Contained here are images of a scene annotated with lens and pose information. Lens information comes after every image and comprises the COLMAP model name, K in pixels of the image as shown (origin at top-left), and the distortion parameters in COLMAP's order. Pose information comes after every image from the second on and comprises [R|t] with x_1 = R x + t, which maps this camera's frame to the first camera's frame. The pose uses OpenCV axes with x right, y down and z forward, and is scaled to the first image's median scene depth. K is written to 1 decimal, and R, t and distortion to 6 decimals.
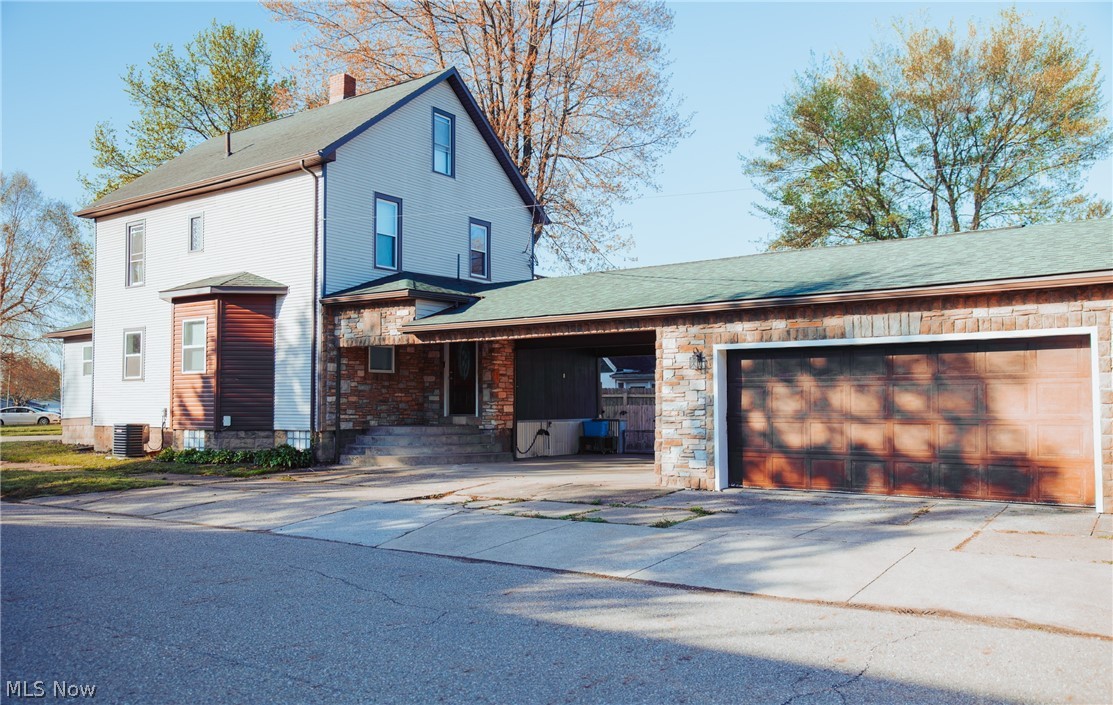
lens RADIAL K [[896.9, 0, 554.9], [0, 896.9, 353.5], [0, 0, 1]] dist [-0.039193, 0.004764]
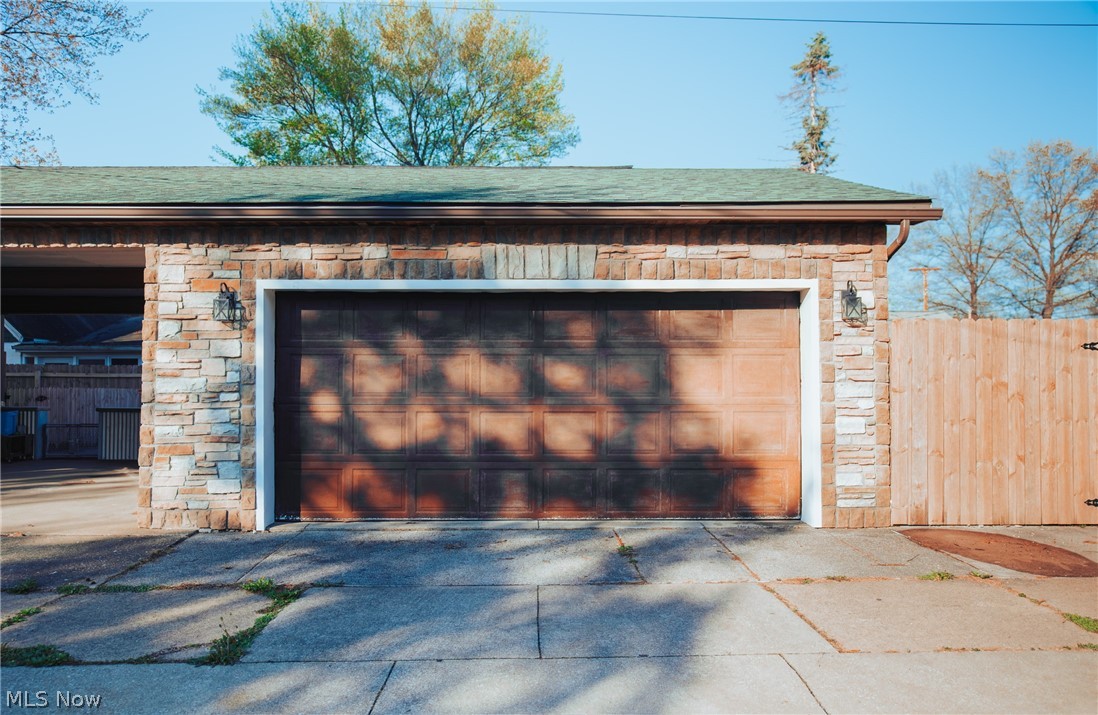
lens RADIAL K [[864.7, 0, 549.4], [0, 864.7, 366.0], [0, 0, 1]] dist [-0.012489, 0.009549]
pose [[0.805060, 0.016928, 0.592952, -0.002217], [-0.034008, 0.999266, 0.017646, 0.031514], [-0.592218, -0.034372, 0.805044, 0.455964]]
